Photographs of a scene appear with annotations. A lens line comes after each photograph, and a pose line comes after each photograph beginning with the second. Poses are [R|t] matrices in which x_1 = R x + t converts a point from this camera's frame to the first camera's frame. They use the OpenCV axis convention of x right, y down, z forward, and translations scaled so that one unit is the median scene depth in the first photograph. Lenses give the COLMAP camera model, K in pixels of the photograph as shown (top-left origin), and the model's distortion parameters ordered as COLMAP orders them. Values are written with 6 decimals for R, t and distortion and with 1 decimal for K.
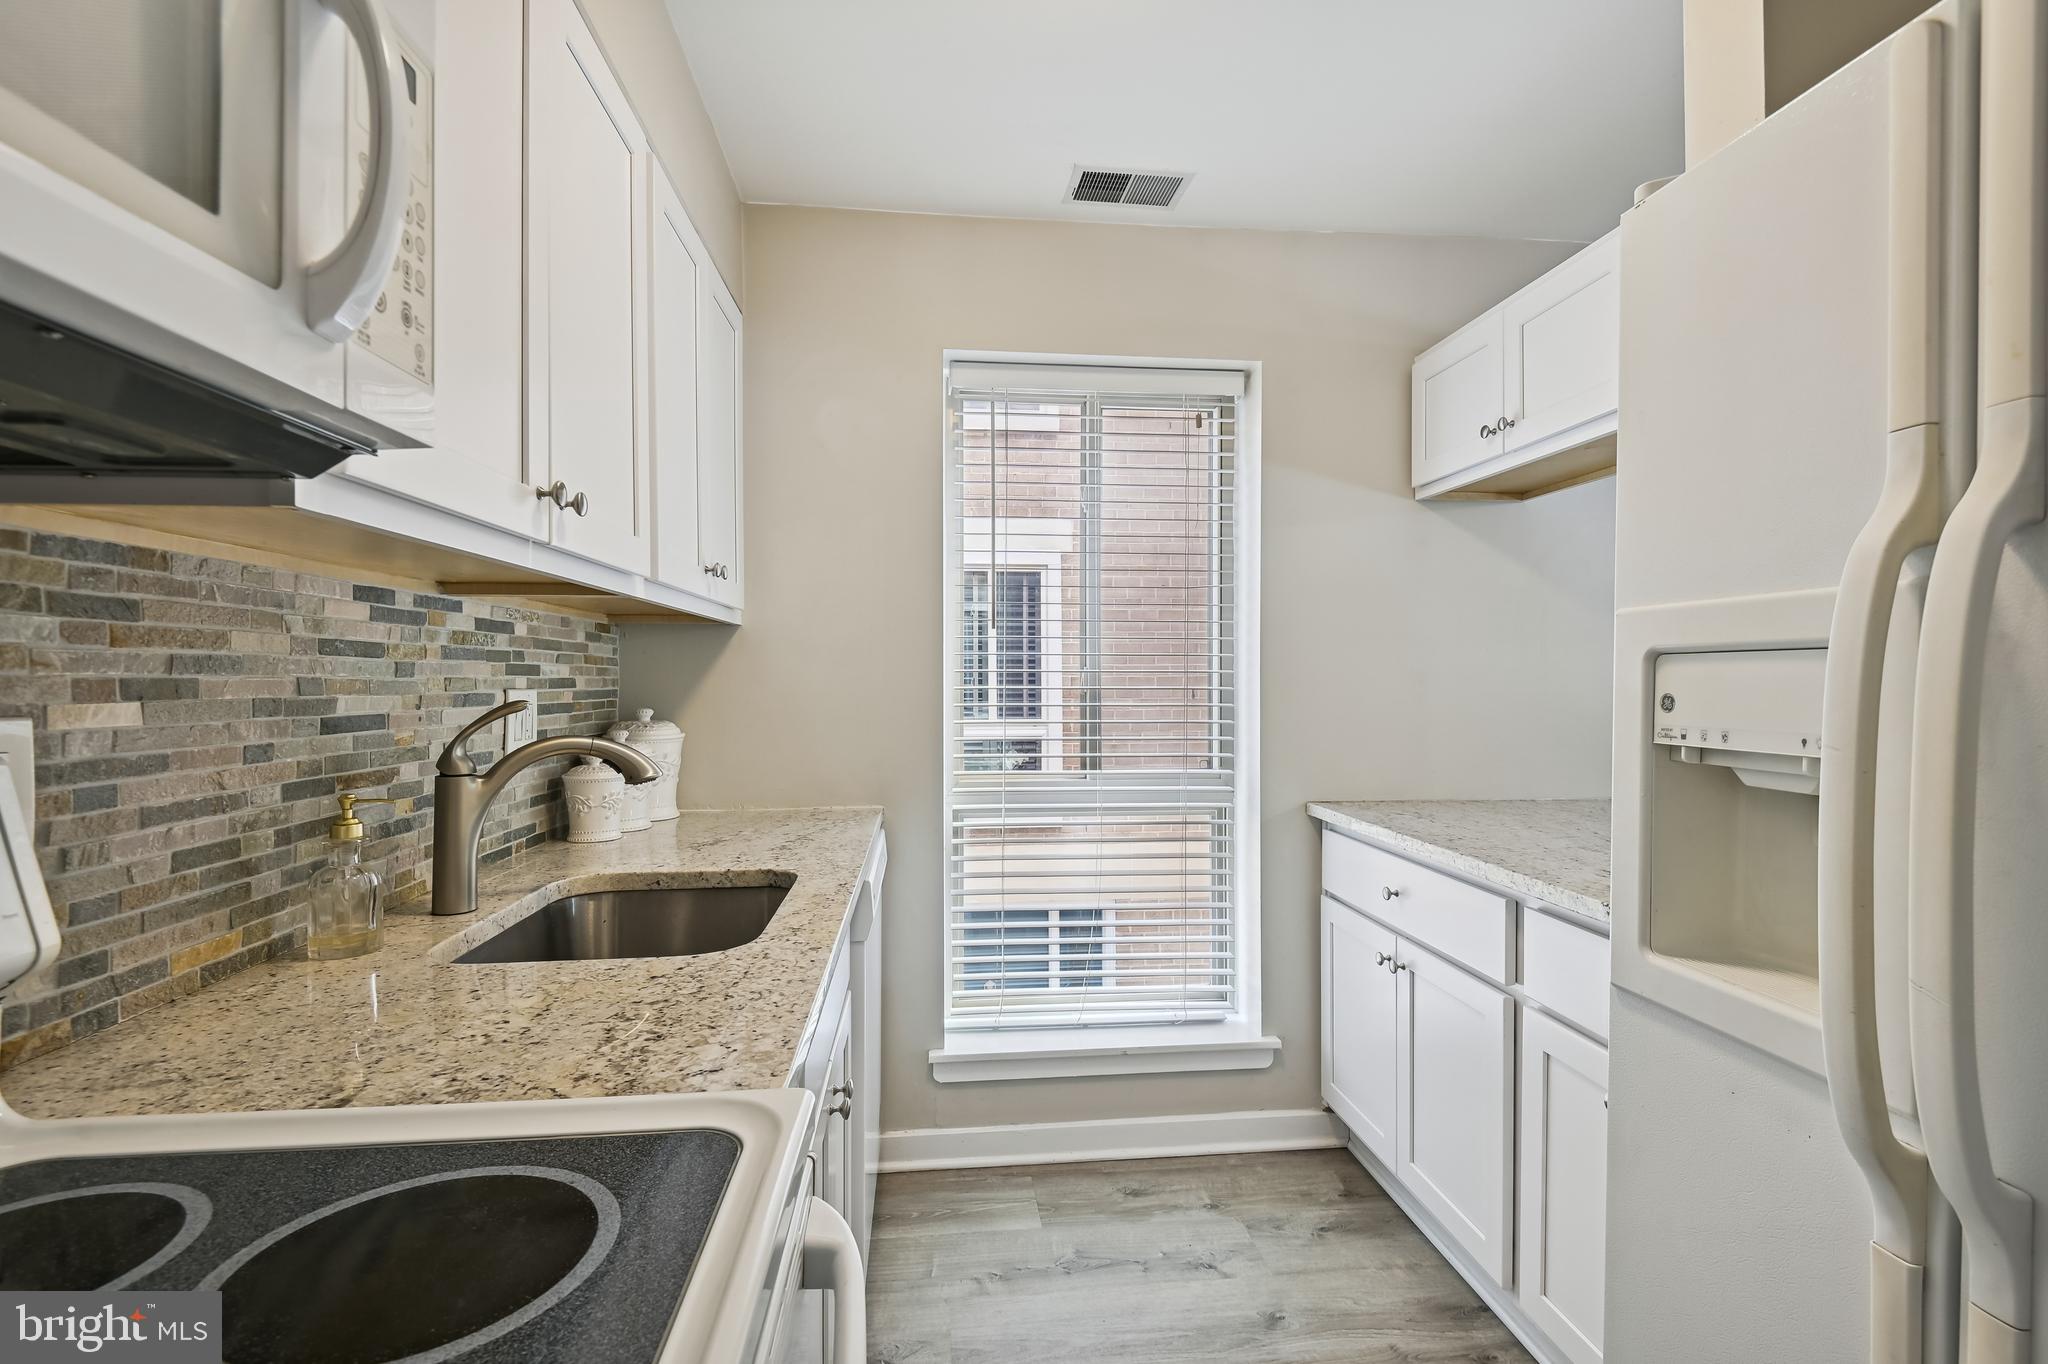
lens RADIAL K [[947.3, 0, 1033.8], [0, 947.3, 681.2], [0, 0, 1]] dist [0.030303, -0.026714]
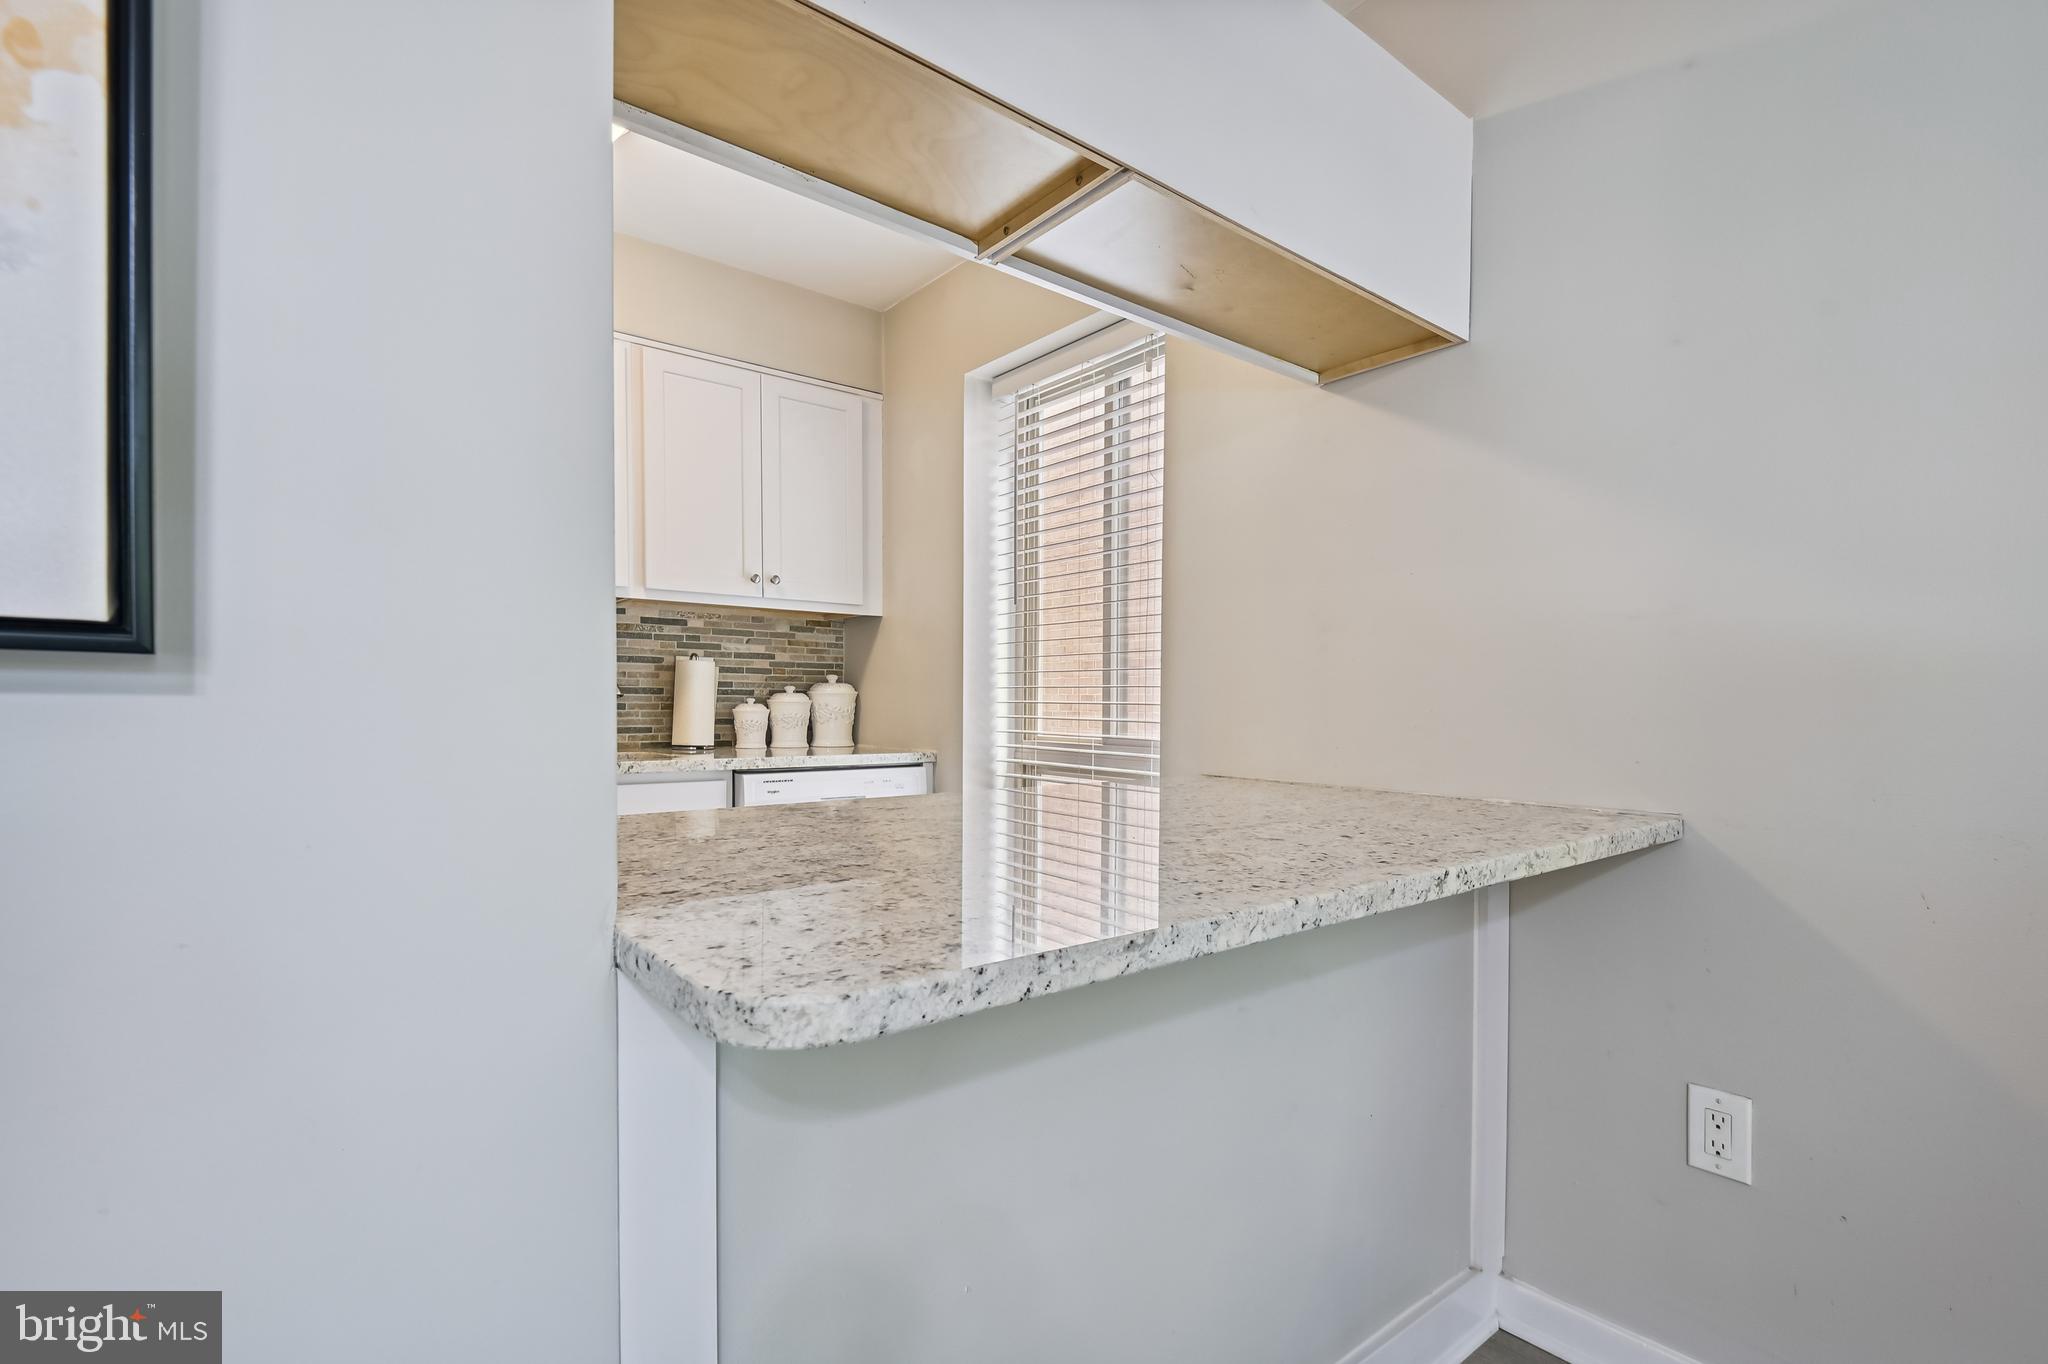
lens RADIAL K [[927.7, 0, 1028.2], [0, 927.7, 700.8], [0, 0, 1]] dist [0.013167, -0.013056]
pose [[0.528900, -0.001526, -0.848683, 1.906704], [-0.007943, 0.999946, -0.006748, 0.146652], [0.848647, 0.010310, 0.528859, 0.904269]]
